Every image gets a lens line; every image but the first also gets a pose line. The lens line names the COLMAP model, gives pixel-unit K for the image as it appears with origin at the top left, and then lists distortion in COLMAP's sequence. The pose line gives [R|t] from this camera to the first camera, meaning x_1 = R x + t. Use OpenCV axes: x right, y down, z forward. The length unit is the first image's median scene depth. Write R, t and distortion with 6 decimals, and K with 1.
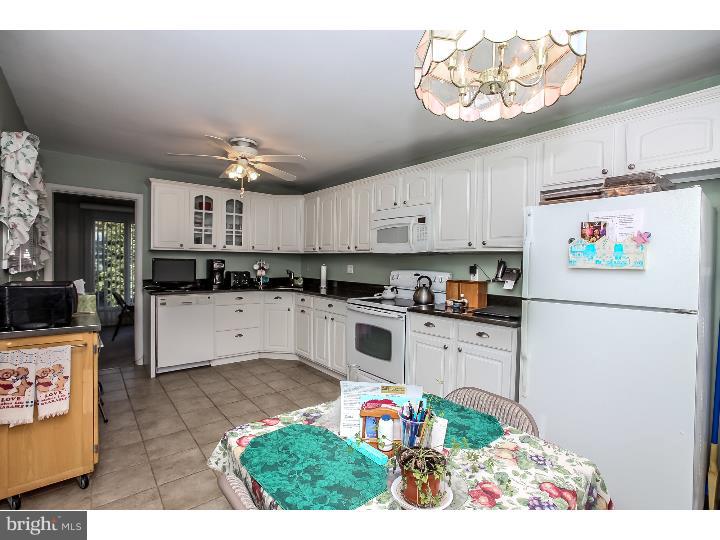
lens RADIAL K [[352.2, 0, 358.2], [0, 352.2, 266.4], [0, 0, 1]] dist [0.023810, 0.000197]
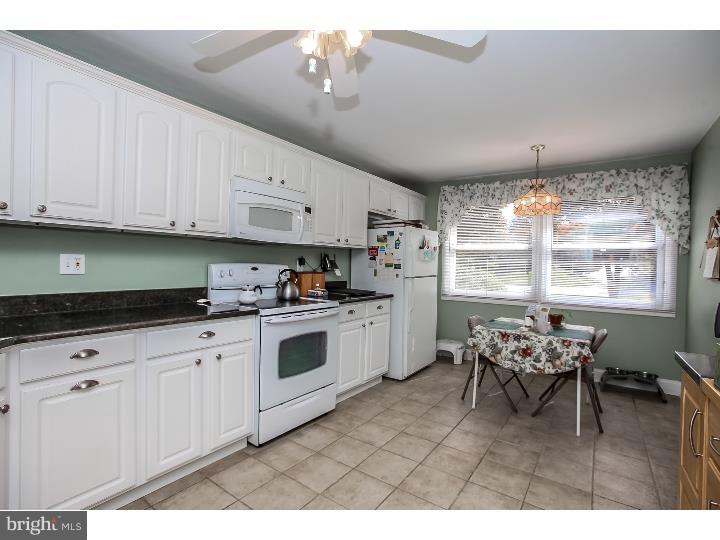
lens RADIAL K [[352.2, 0, 356.1], [0, 352.2, 264.2], [0, 0, 1]] dist [0.023810, 0.000197]
pose [[-0.229787, -0.026513, 0.972880, -0.633516], [-0.008593, 0.999645, 0.025213, -0.008843], [-0.973203, -0.002566, -0.229934, 0.896063]]
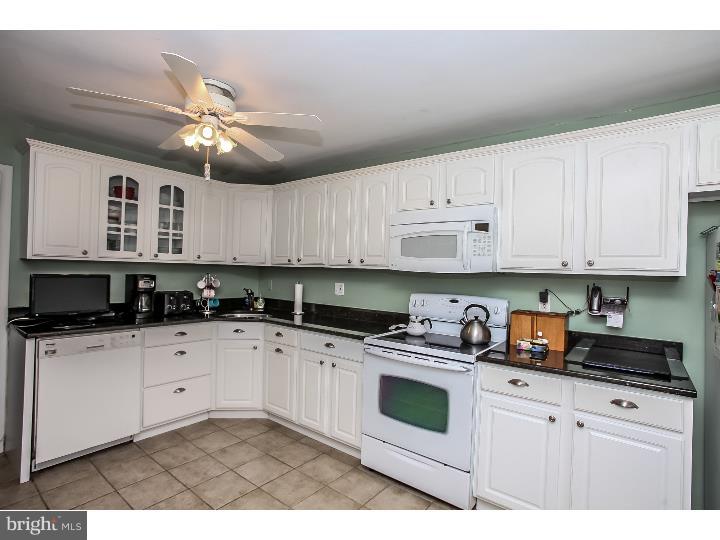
lens RADIAL K [[369.0, 0, 362.1], [0, 369.0, 270.3], [0, 0, 1]] dist [0.001100, 0.011520]
pose [[0.974719, 0.014100, 0.222987, -0.178933], [-0.010968, 0.999823, -0.015277, -0.024668], [-0.223163, 0.012445, 0.974702, 0.273217]]
